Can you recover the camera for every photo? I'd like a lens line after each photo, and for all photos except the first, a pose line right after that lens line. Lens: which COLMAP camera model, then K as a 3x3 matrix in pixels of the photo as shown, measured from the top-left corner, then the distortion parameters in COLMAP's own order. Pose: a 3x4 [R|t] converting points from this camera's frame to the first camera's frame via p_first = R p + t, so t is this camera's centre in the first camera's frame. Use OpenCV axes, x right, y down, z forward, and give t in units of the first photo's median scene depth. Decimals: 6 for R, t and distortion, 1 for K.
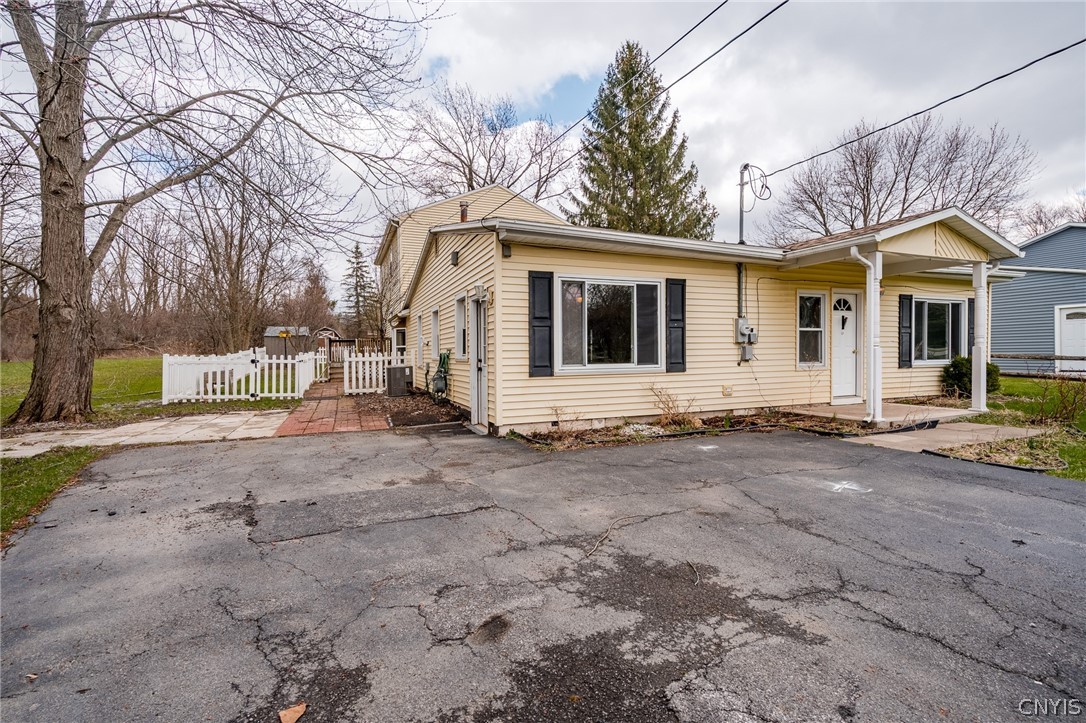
lens RADIAL K [[497.1, 0, 546.3], [0, 497.1, 351.6], [0, 0, 1]] dist [-0.008559, 0.000165]
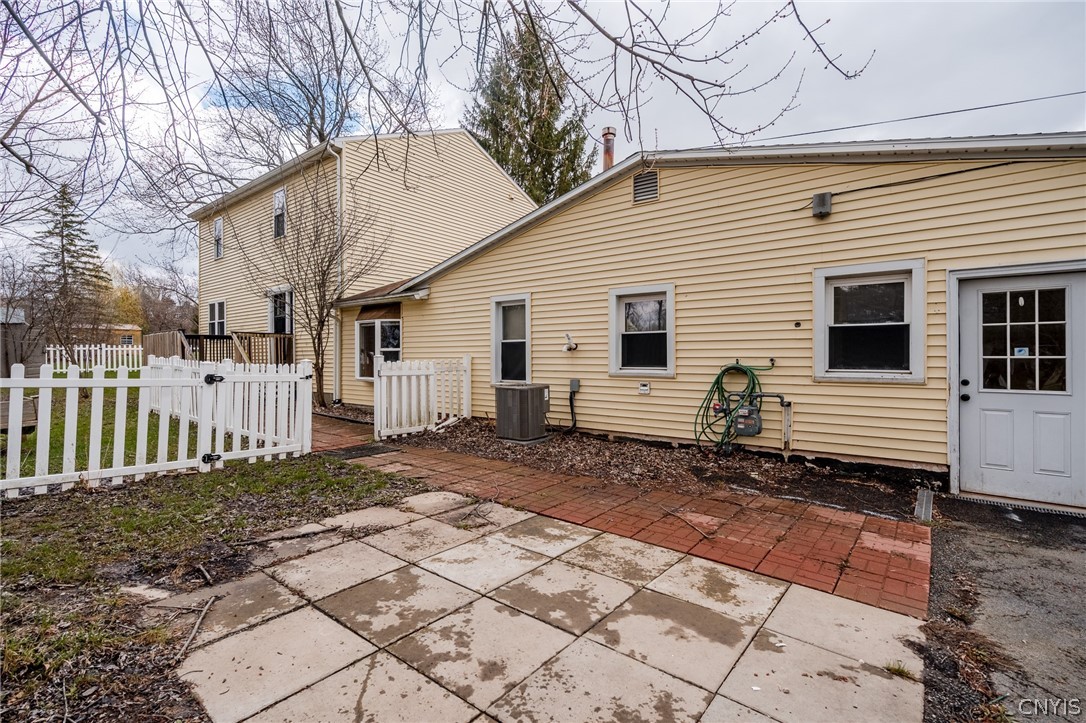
lens RADIAL K [[497.1, 0, 546.3], [0, 497.1, 351.6], [0, 0, 1]] dist [-0.008559, 0.000165]
pose [[0.866858, 0.020484, 0.498135, -0.716730], [-0.014478, 0.999768, -0.015917, -0.001817], [-0.498345, 0.006586, 0.866954, 0.626501]]
